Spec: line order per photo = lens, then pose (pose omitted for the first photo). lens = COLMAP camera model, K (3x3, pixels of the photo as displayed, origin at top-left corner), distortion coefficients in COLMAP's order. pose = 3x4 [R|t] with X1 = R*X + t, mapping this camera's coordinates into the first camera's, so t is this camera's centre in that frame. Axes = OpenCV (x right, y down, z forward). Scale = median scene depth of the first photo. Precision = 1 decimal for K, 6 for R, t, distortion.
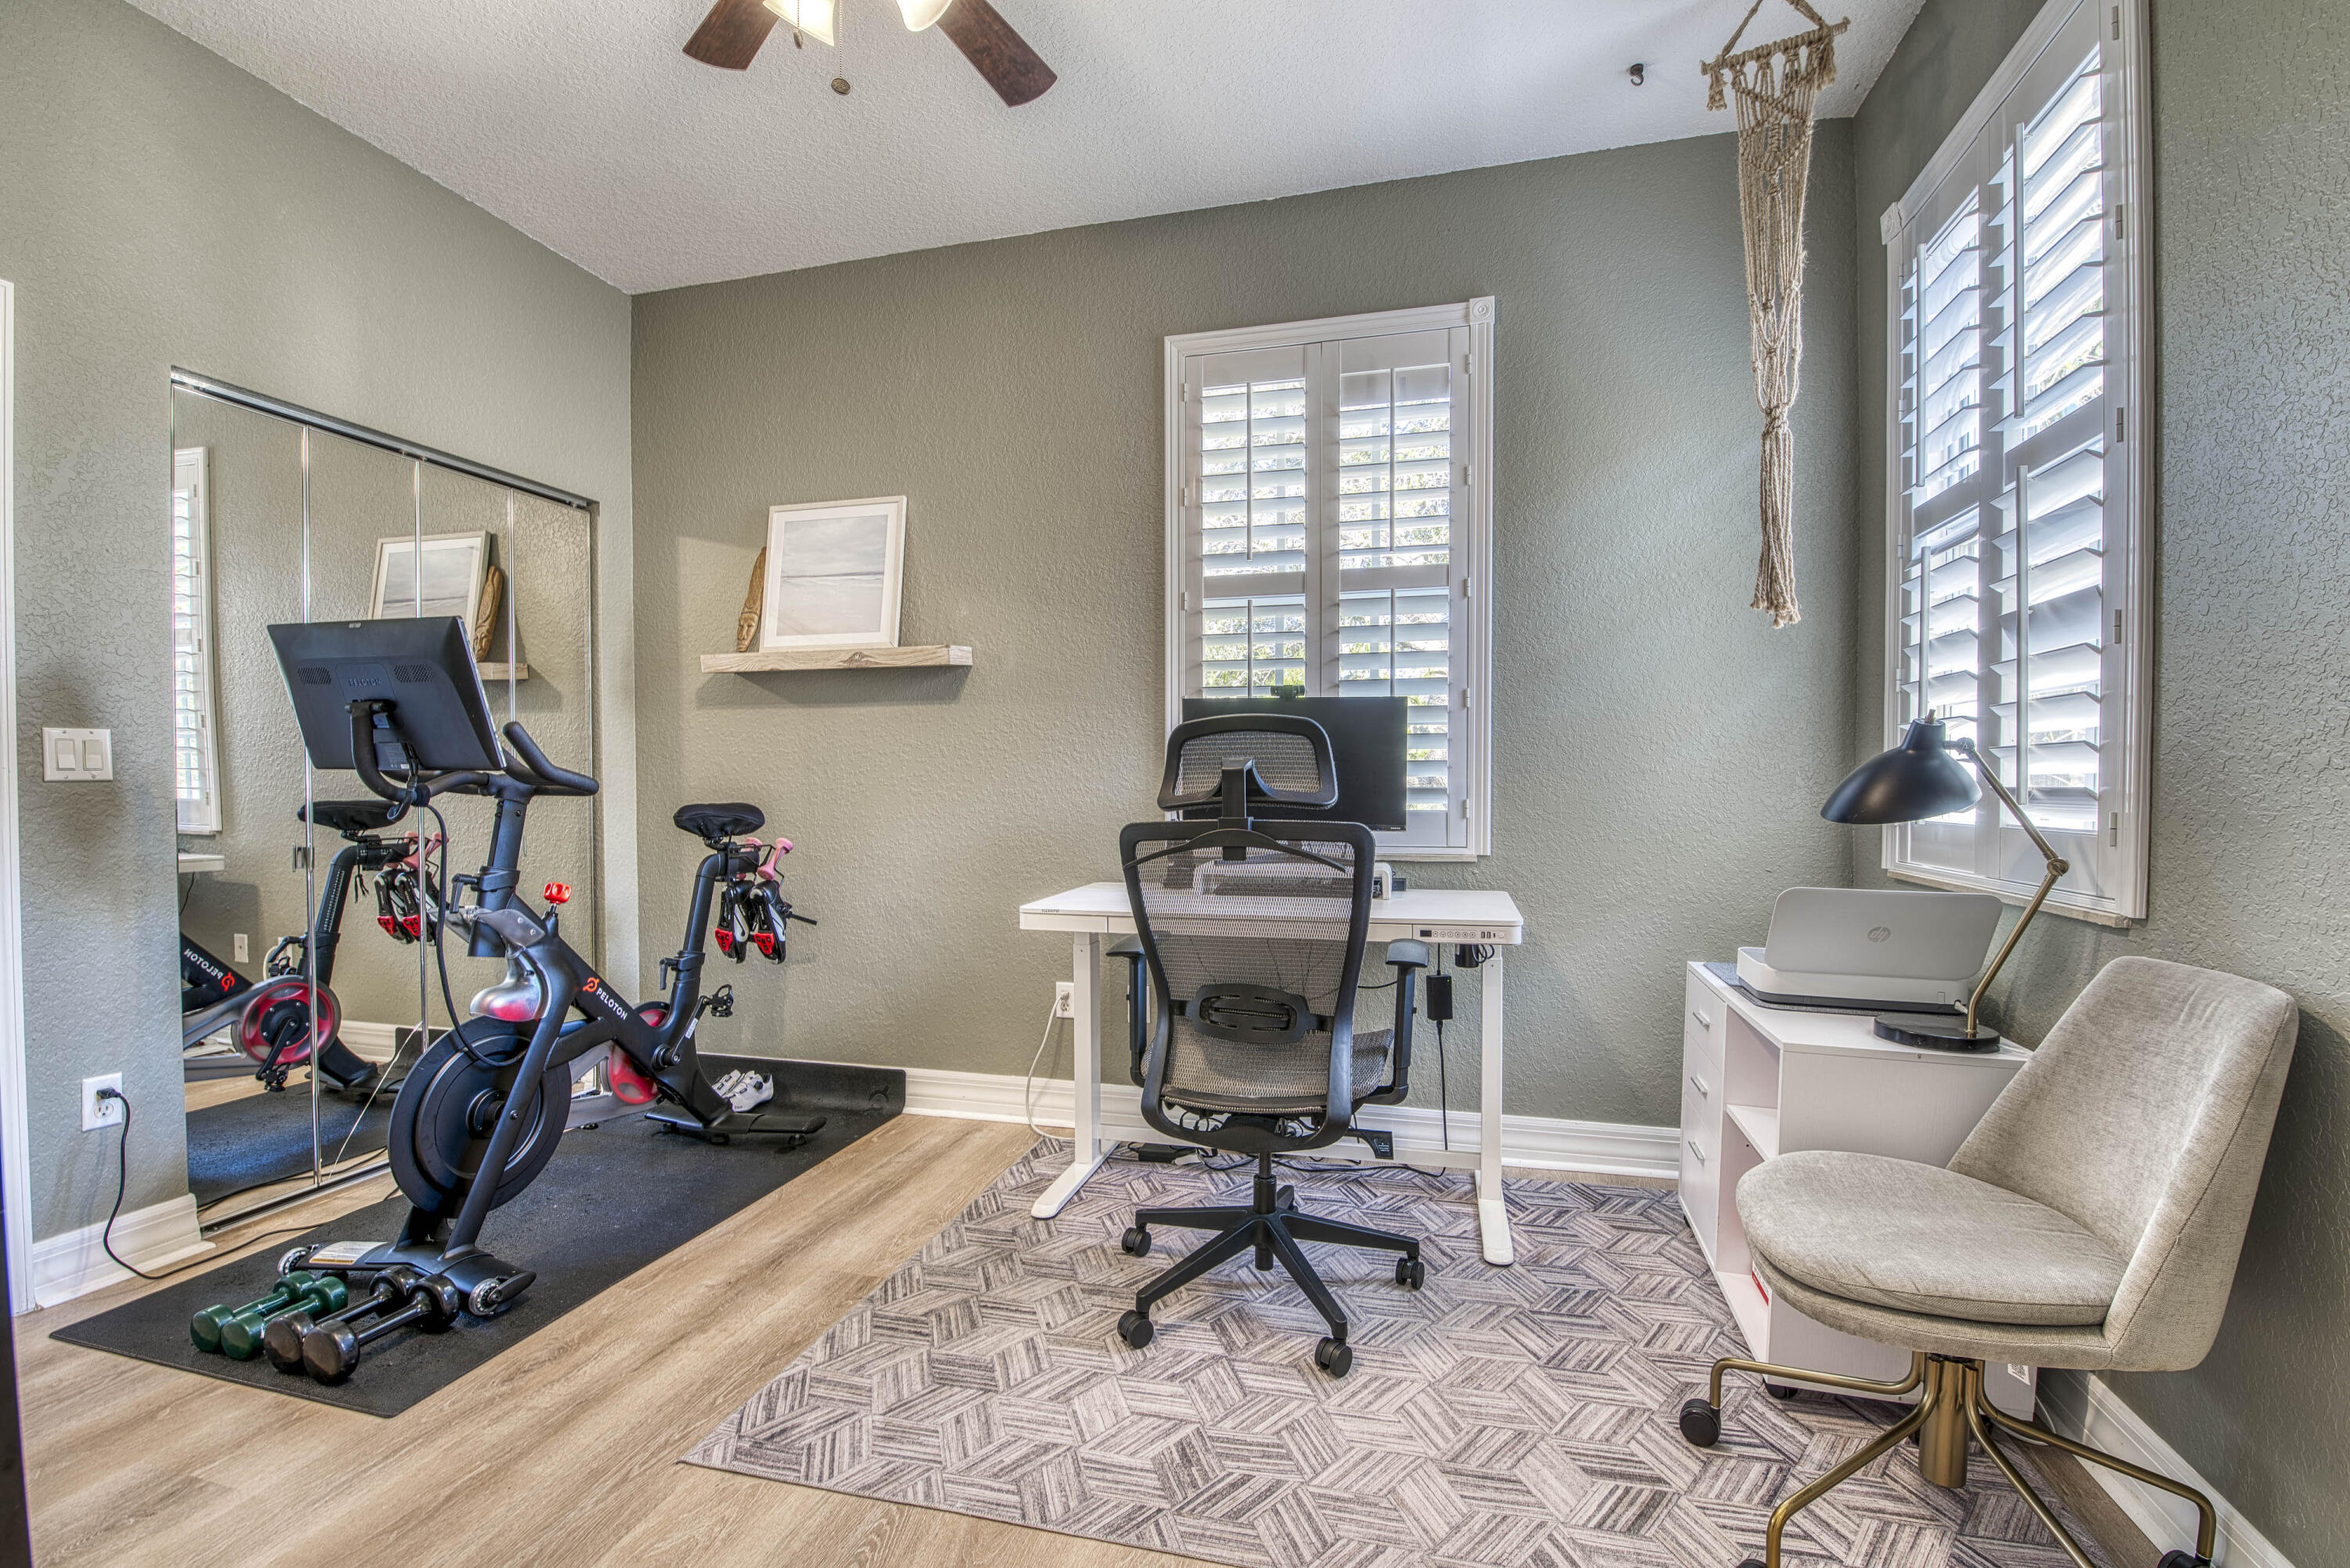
lens RADIAL K [[1009.5, 0, 1202.6], [0, 1009.5, 806.4], [0, 0, 1]] dist [-0.002851, -0.010600]
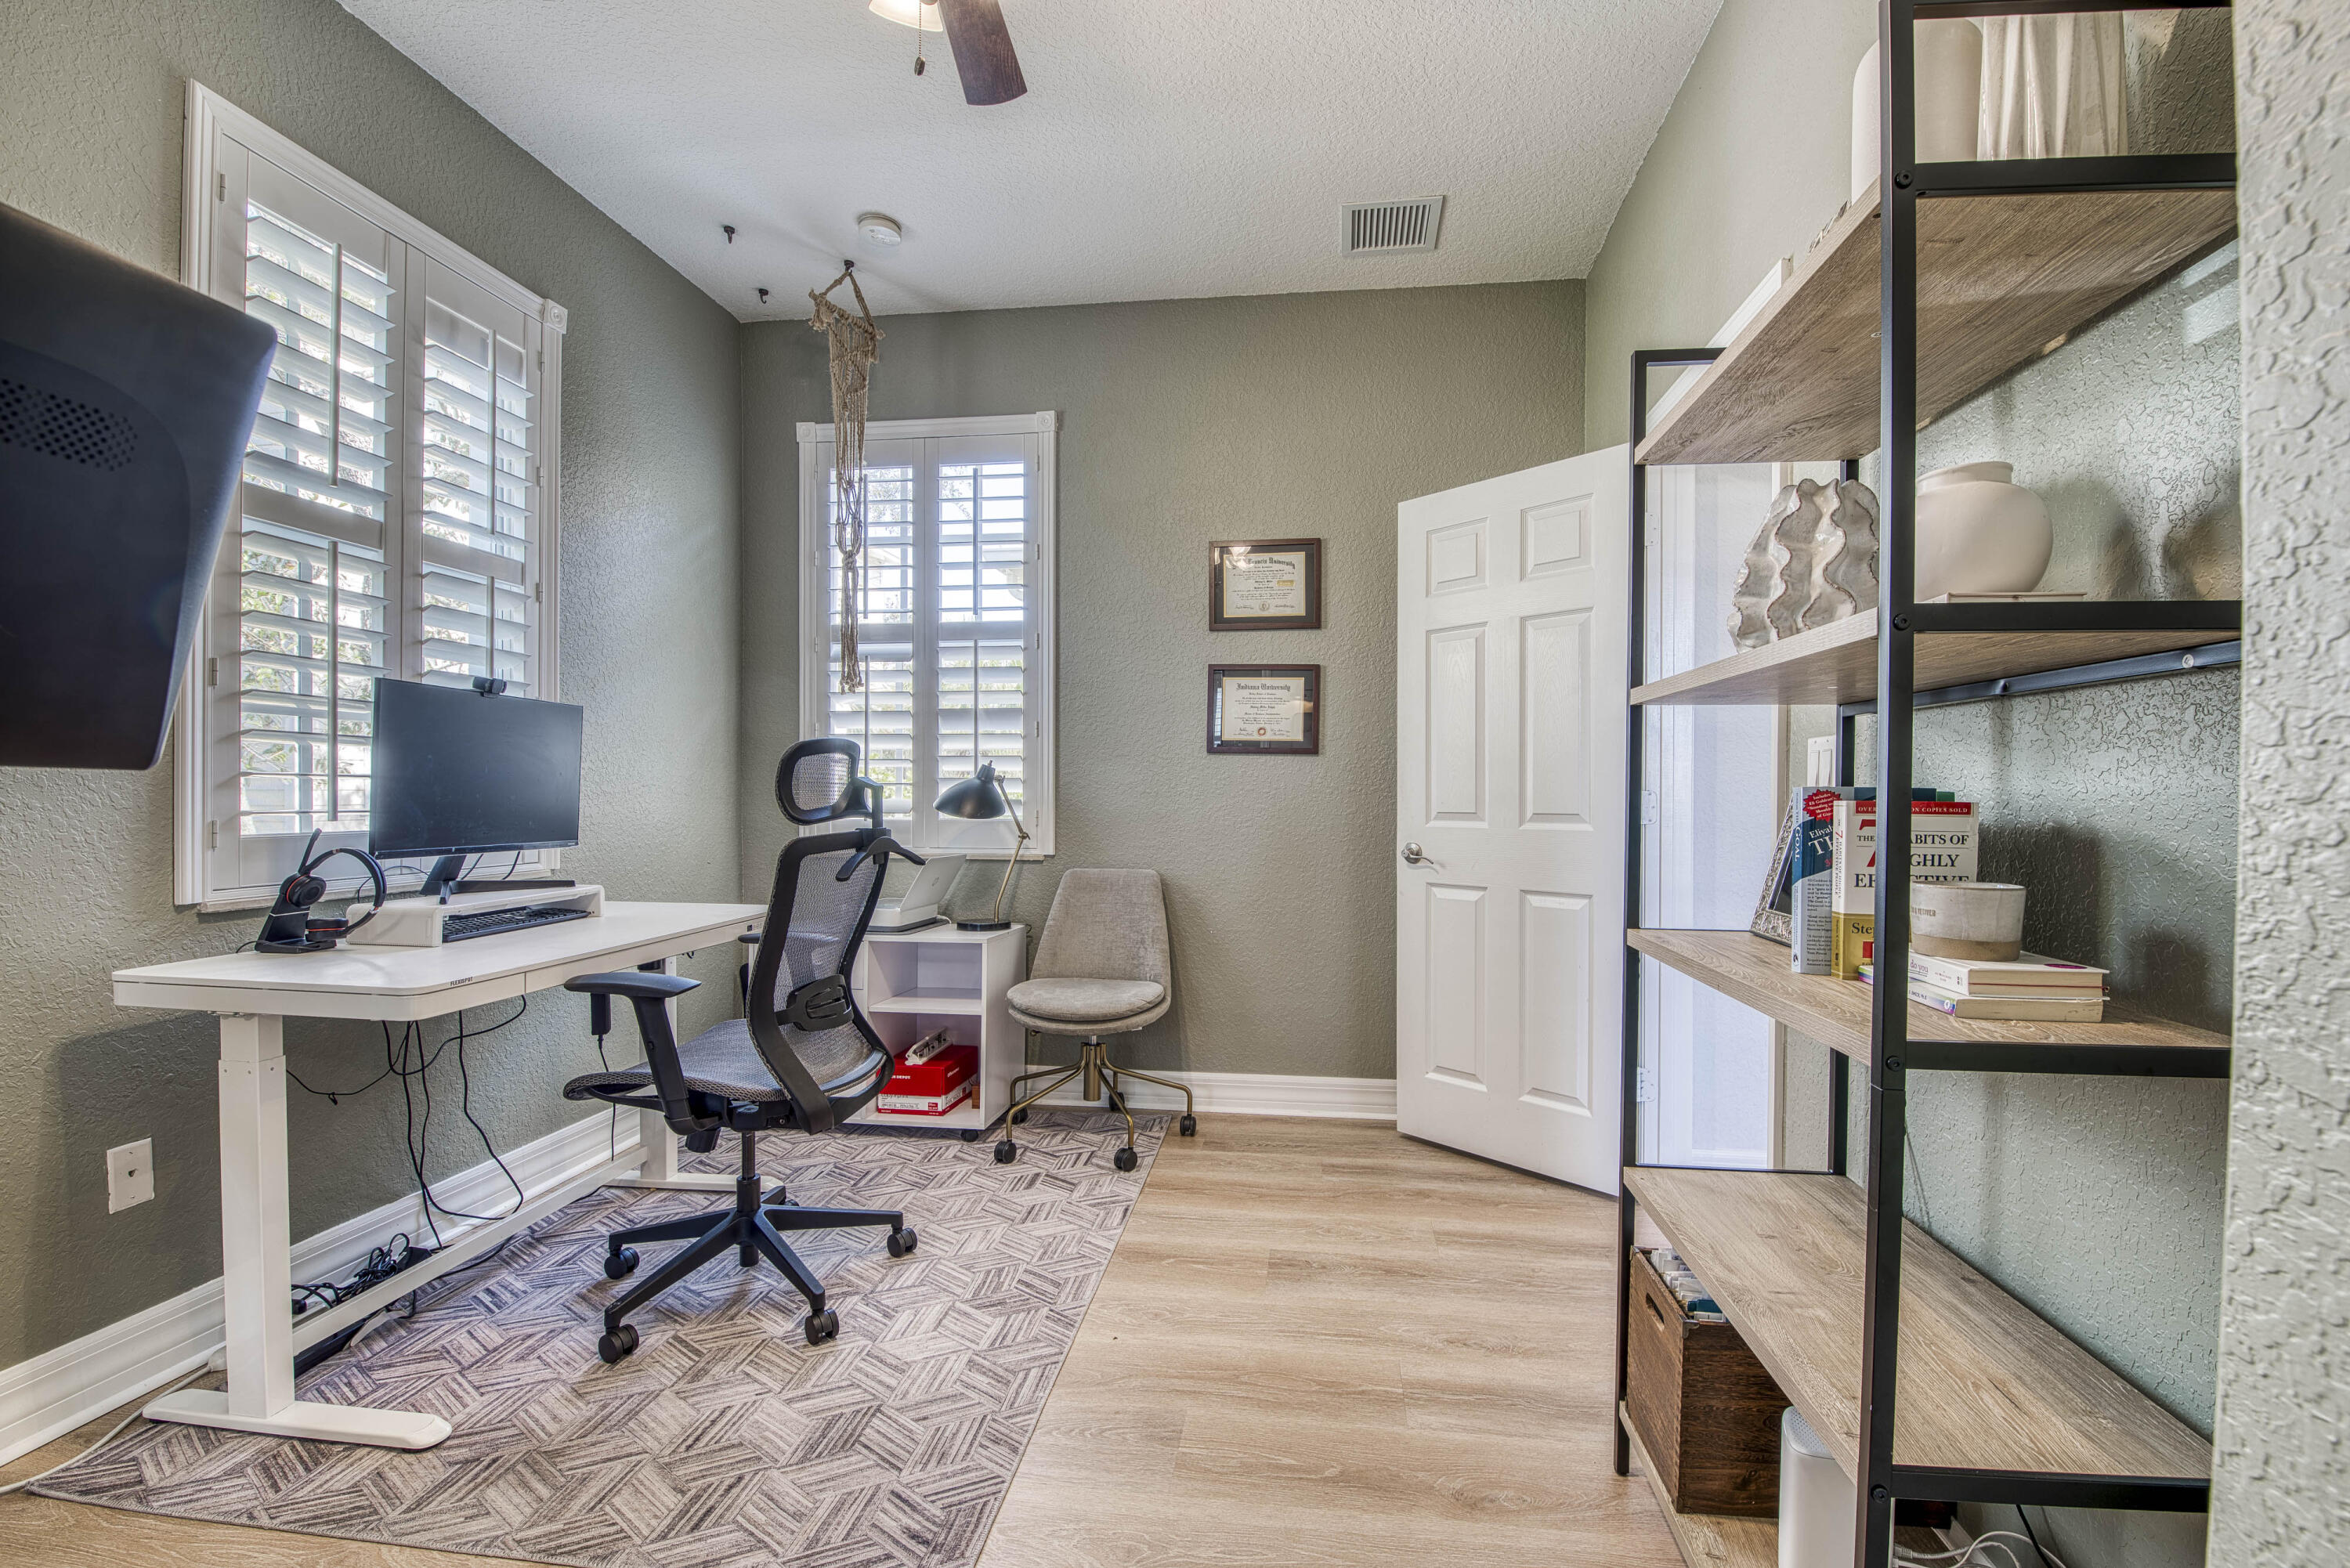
lens RADIAL K [[1009.5, 0, 1202.6], [0, 1009.5, 806.4], [0, 0, 1]] dist [-0.002851, -0.010600]
pose [[-0.127720, -0.009769, 0.991762, -1.007298], [0.018573, 0.999753, 0.012240, -0.016403], [-0.991636, 0.019984, -0.127507, 0.652344]]
